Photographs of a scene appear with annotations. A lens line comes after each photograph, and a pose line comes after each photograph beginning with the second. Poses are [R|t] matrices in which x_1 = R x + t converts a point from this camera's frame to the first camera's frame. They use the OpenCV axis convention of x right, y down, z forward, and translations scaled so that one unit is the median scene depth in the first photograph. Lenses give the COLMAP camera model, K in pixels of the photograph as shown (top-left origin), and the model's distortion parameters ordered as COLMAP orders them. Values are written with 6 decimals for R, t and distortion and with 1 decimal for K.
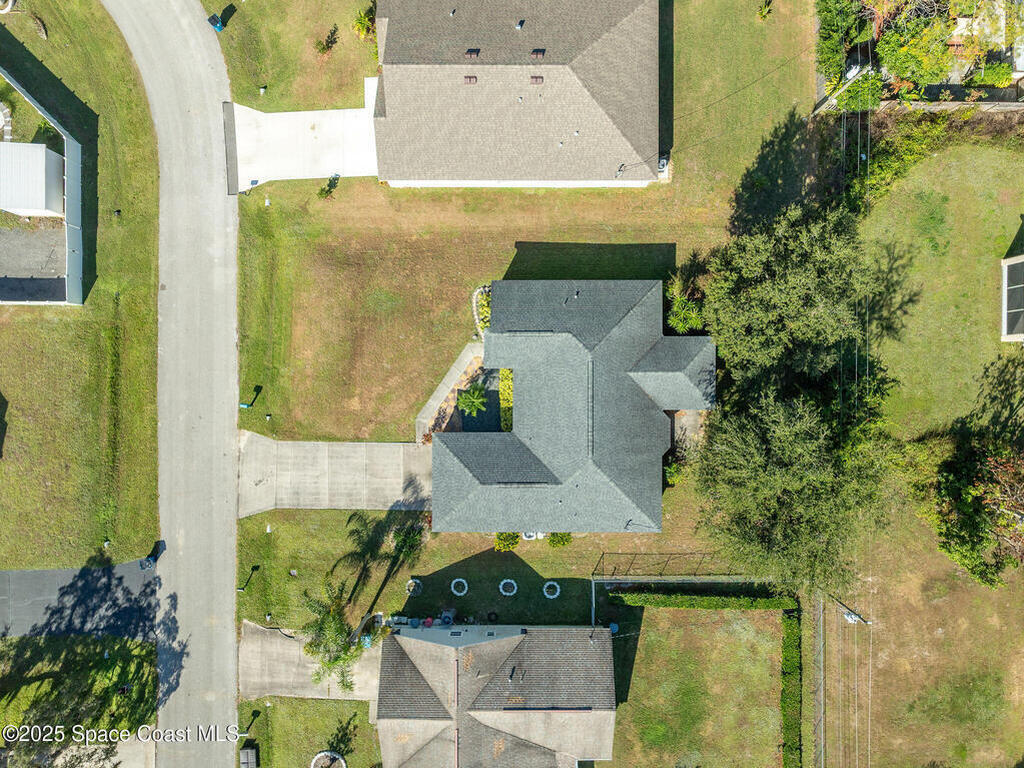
lens RADIAL K [[720.1, 0, 503.7], [0, 720.1, 380.5], [0, 0, 1]] dist [-0.007524, 0.003341]
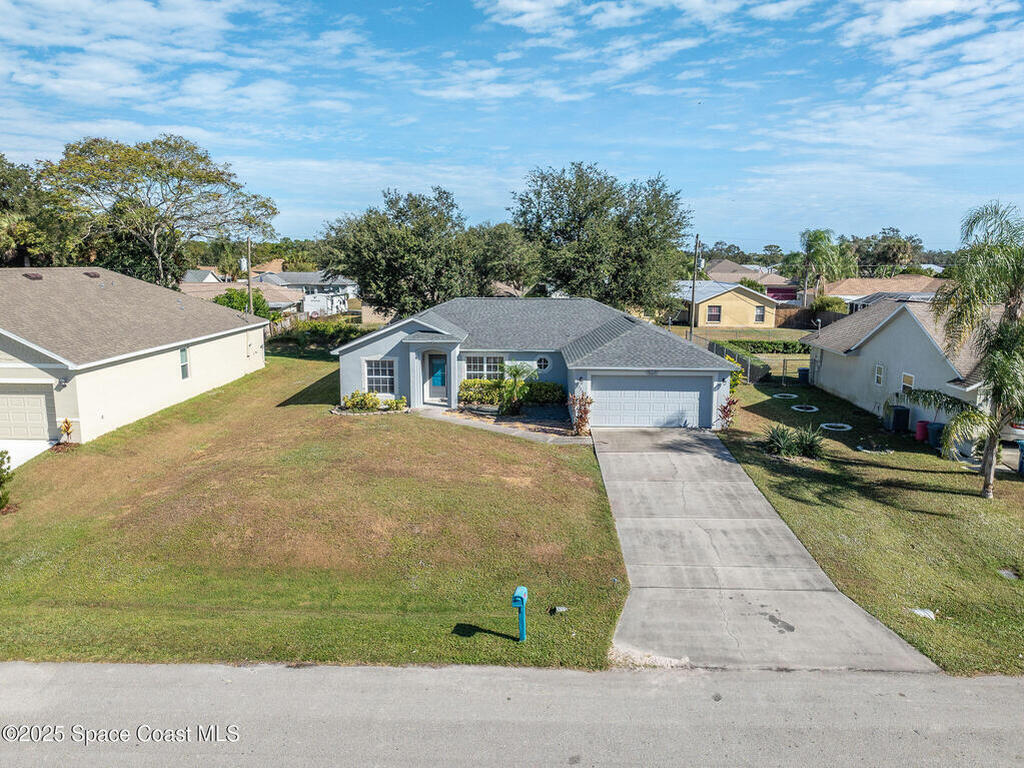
lens RADIAL K [[720.1, 0, 503.7], [0, 720.1, 380.5], [0, 0, 1]] dist [-0.007524, 0.003341]
pose [[0.029101, -0.171500, 0.984754, -0.620677], [0.999270, 0.029405, -0.024409, 0.031773], [-0.024771, 0.984745, 0.172230, 0.852568]]
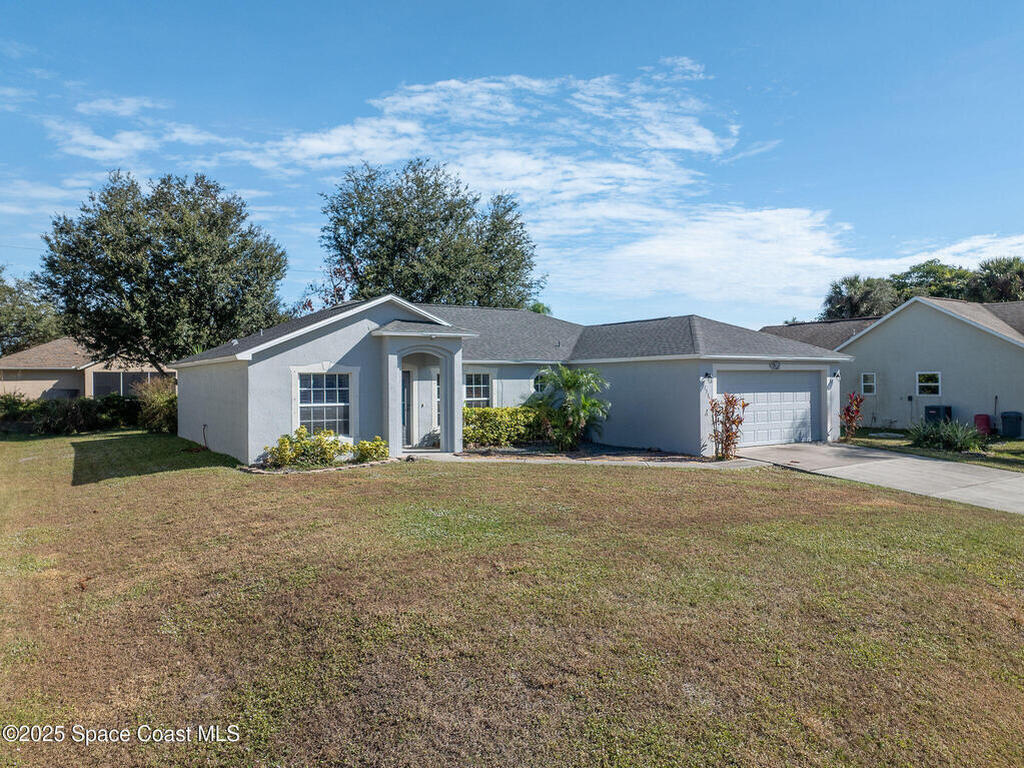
lens RADIAL K [[720.1, 0, 503.7], [0, 720.1, 380.5], [0, 0, 1]] dist [-0.007524, 0.003341]
pose [[-0.526064, -0.002847, 0.850440, -0.336700], [0.850328, 0.014837, 0.526045, -0.196285], [-0.014115, 0.999886, -0.005384, 0.949142]]
